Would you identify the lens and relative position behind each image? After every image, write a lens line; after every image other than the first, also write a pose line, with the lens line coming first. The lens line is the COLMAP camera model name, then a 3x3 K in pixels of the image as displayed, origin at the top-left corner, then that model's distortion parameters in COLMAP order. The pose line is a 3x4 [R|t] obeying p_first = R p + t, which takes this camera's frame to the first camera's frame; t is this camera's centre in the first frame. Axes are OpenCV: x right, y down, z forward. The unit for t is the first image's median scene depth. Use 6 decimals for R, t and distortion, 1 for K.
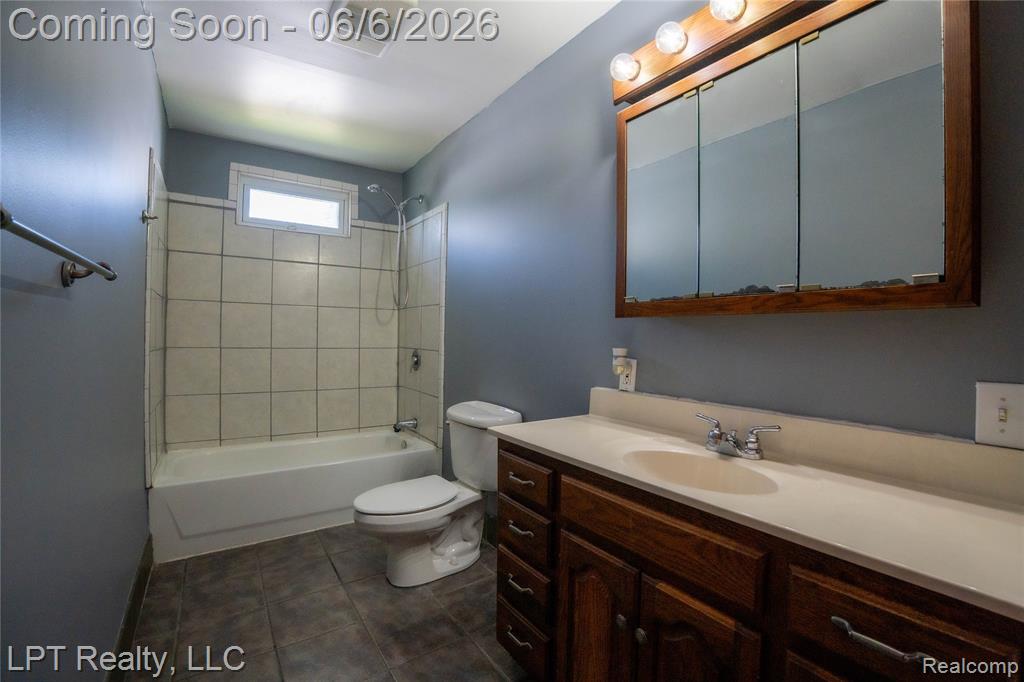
lens RADIAL K [[447.2, 0, 511.7], [0, 447.2, 337.9], [0, 0, 1]] dist [-0.051906, 0.002774]
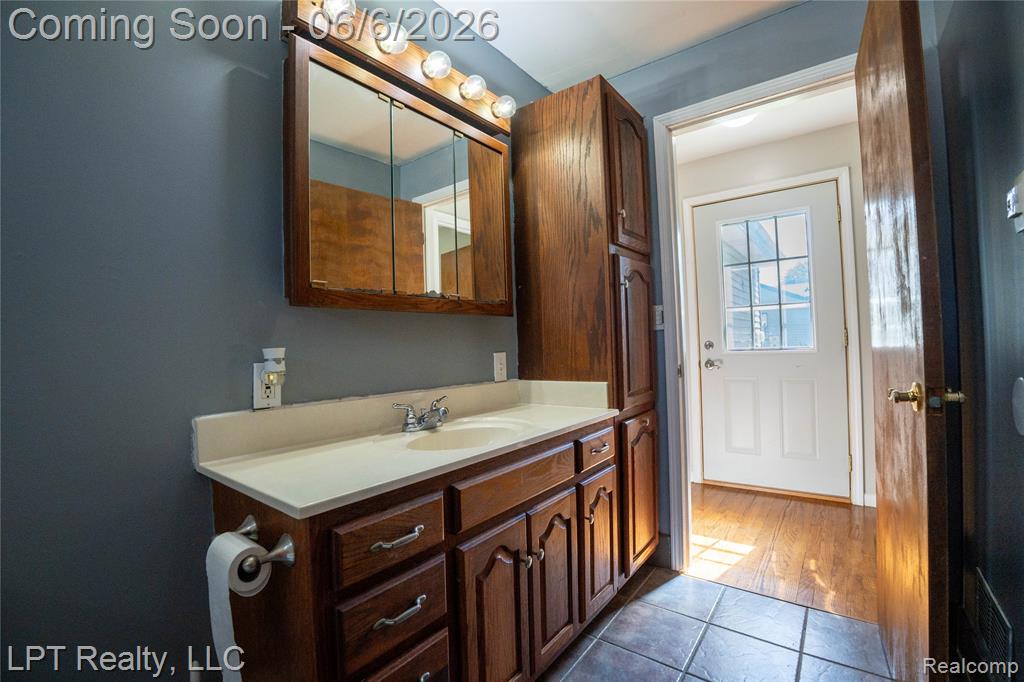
lens RADIAL K [[447.2, 0, 511.7], [0, 447.2, 340.4], [0, 0, 1]] dist [-0.051906, 0.002774]
pose [[-0.313922, 0.005612, 0.949432, -0.713255], [0.030648, 0.999521, 0.004225, 0.025079], [-0.948954, 0.030425, -0.313944, 1.116981]]
